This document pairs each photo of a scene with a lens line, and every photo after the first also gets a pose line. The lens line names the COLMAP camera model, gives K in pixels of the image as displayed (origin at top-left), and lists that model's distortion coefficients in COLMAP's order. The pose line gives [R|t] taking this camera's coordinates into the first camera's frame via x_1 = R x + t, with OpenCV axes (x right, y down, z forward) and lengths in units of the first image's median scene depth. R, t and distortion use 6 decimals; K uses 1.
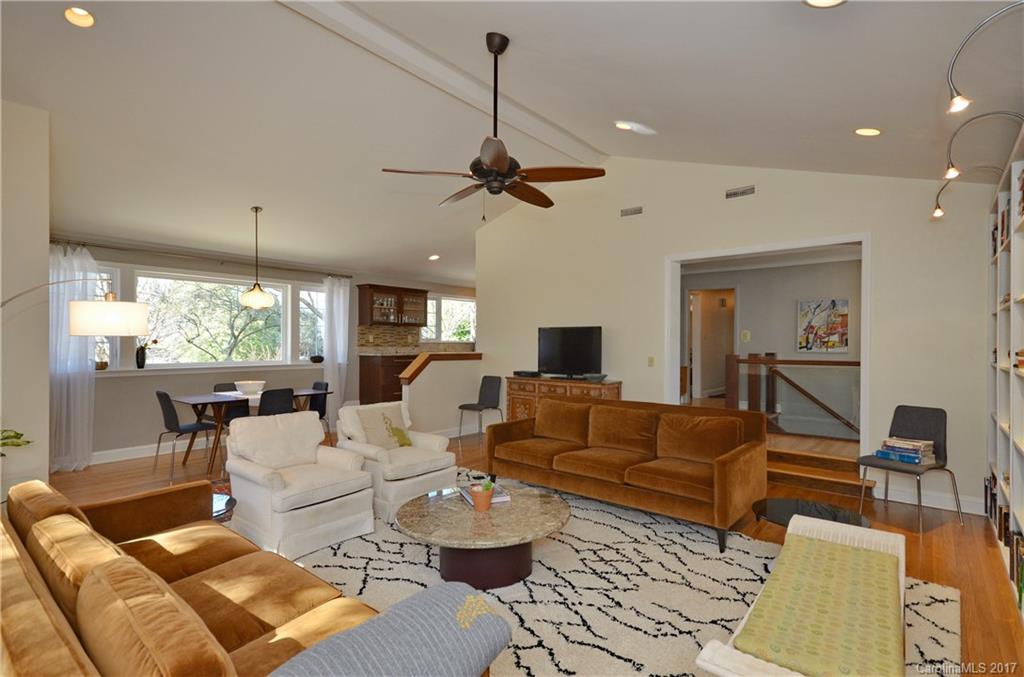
lens RADIAL K [[488.1, 0, 512.0], [0, 488.1, 338.5], [0, 0, 1]] dist [0.019601, -0.000554]
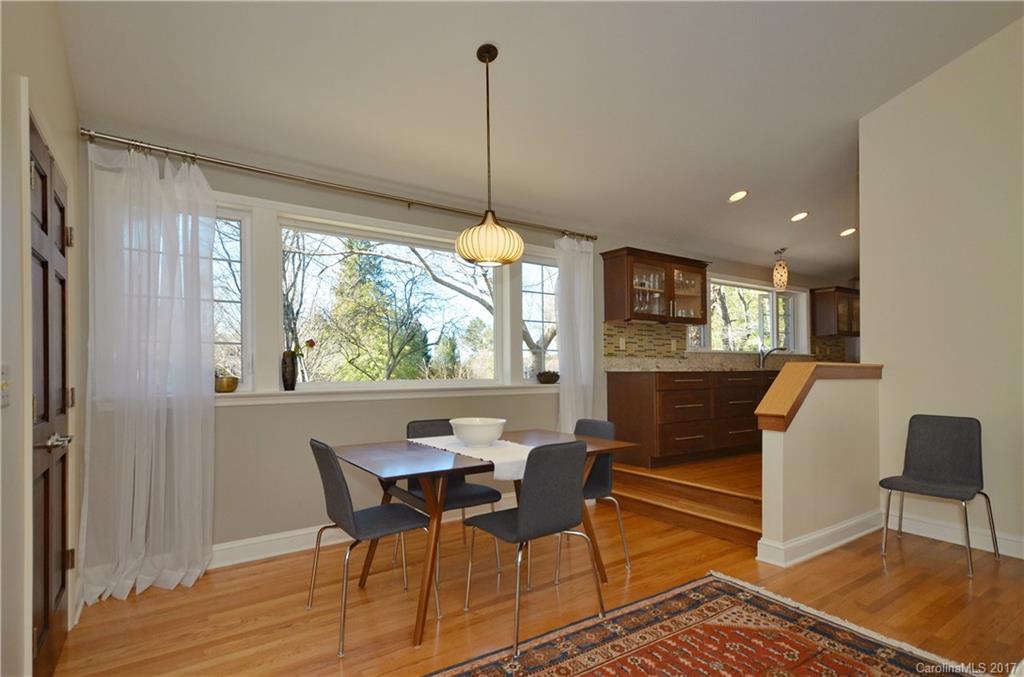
lens RADIAL K [[525.1, 0, 509.8], [0, 525.1, 367.3], [0, 0, 1]] dist [0.038743, 0.000061]
pose [[0.961448, -0.005048, -0.274942, -0.323323], [0.007556, 0.999939, 0.008062, 0.030037], [0.274884, -0.009828, 0.961427, 0.459376]]
